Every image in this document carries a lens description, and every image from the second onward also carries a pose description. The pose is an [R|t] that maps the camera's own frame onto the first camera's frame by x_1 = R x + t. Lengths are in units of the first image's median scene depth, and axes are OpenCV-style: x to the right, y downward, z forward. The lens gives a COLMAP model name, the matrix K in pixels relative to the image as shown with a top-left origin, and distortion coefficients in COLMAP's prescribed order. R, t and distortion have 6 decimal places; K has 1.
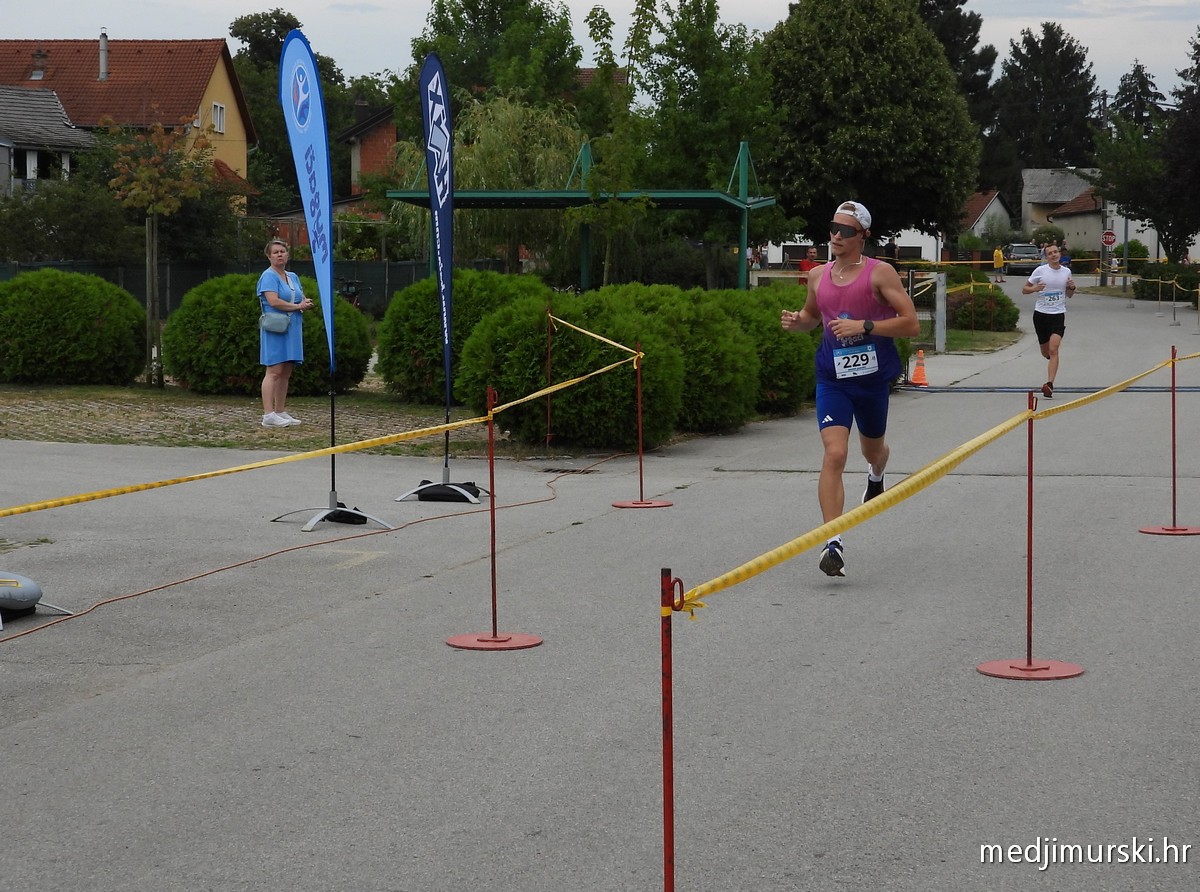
lens RADIAL K [[2319.9, 0, 567.0], [0, 2319.9, 409.7], [0, 0, 1]] dist [-0.024573, 0.000000]
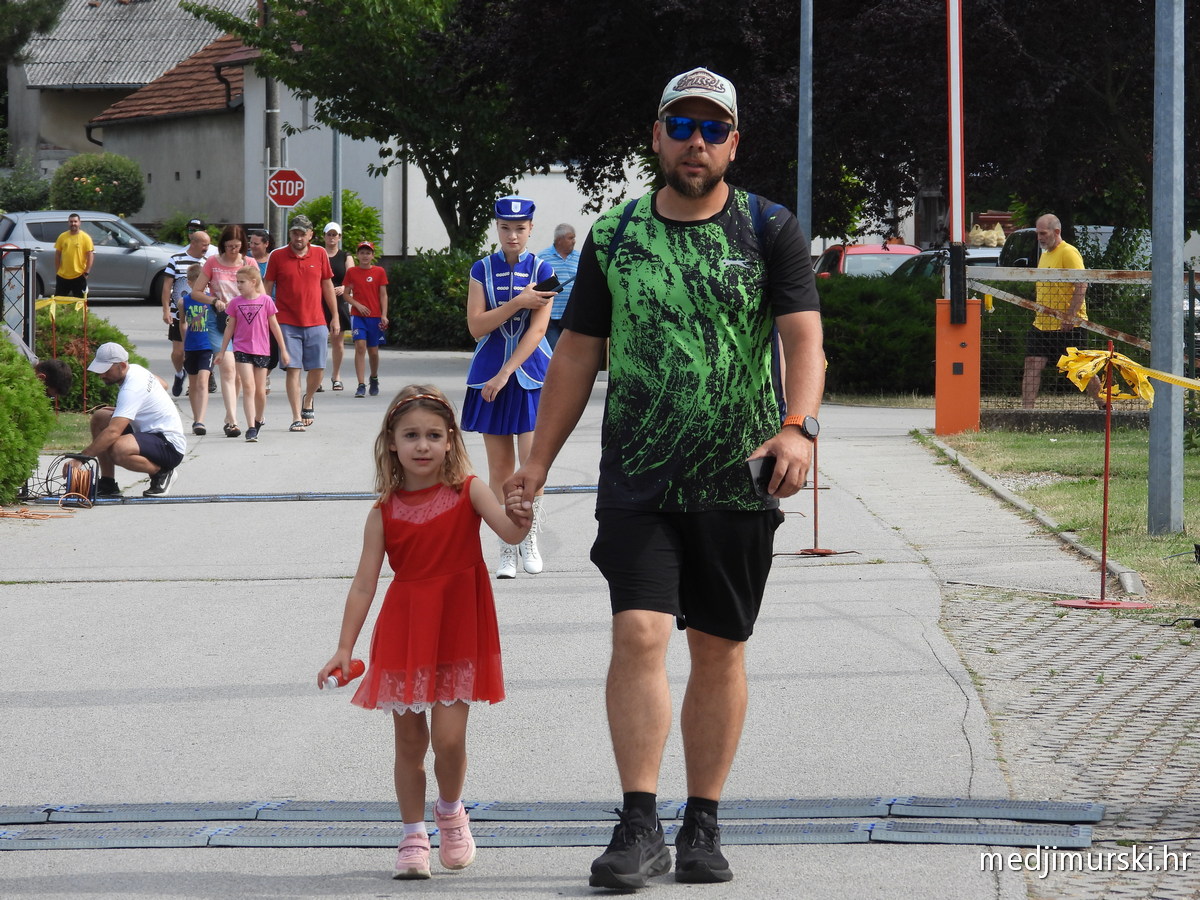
lens RADIAL K [[7468.0, 0, 601.1], [0, 7468.0, 449.4], [0, 0, 1]] dist [-0.054396, 0.000000]
pose [[0.959839, -0.015554, 0.280119, -0.087924], [0.026568, 0.999014, -0.035564, 0.019307], [-0.279289, 0.041578, 0.959306, -0.263204]]
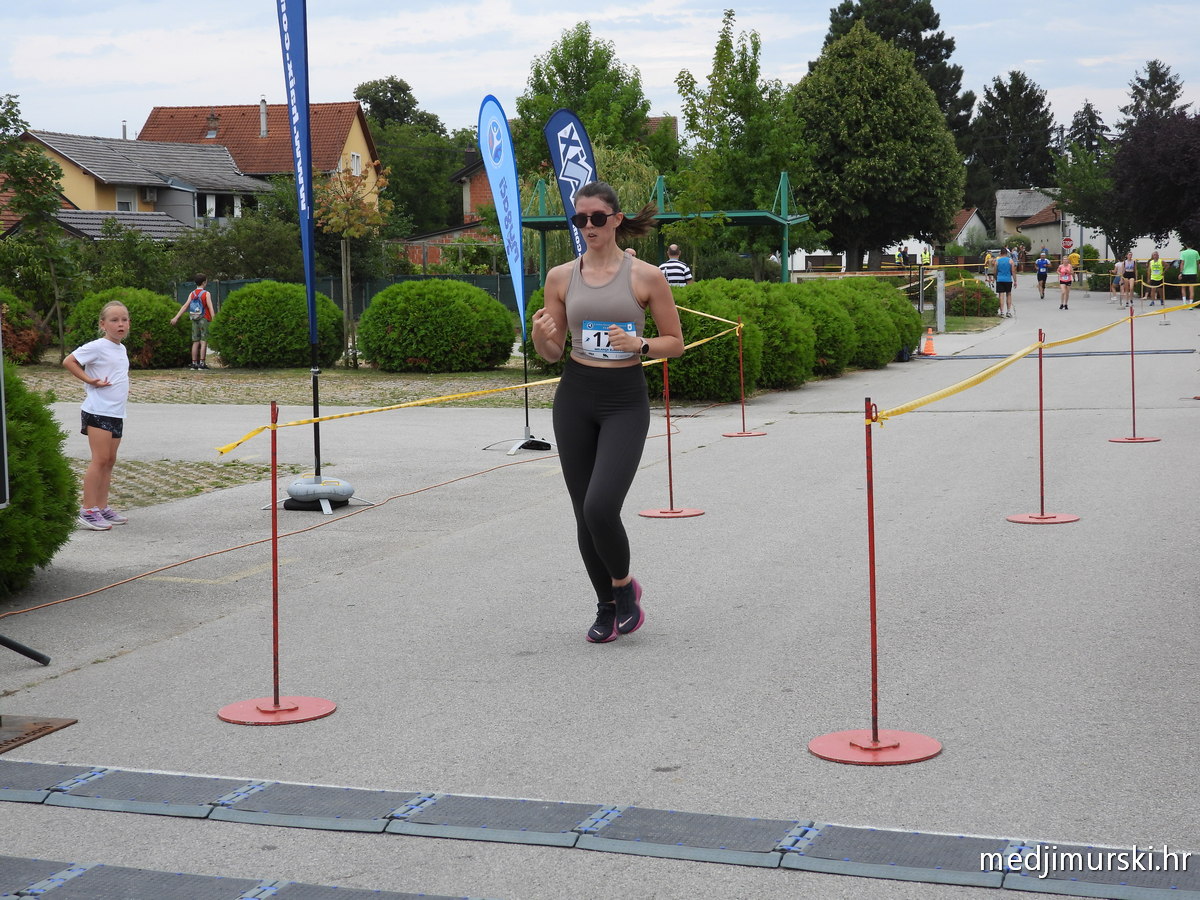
lens RADIAL K [[1875.1, 0, 603.7], [0, 1875.1, 448.9], [0, 0, 1]] dist [-0.019020, 0.000000]
pose [[0.999635, -0.023439, -0.013418, -0.009146], [0.023811, 0.999319, 0.028206, 0.004057], [0.012747, -0.028515, 0.999512, -0.028333]]
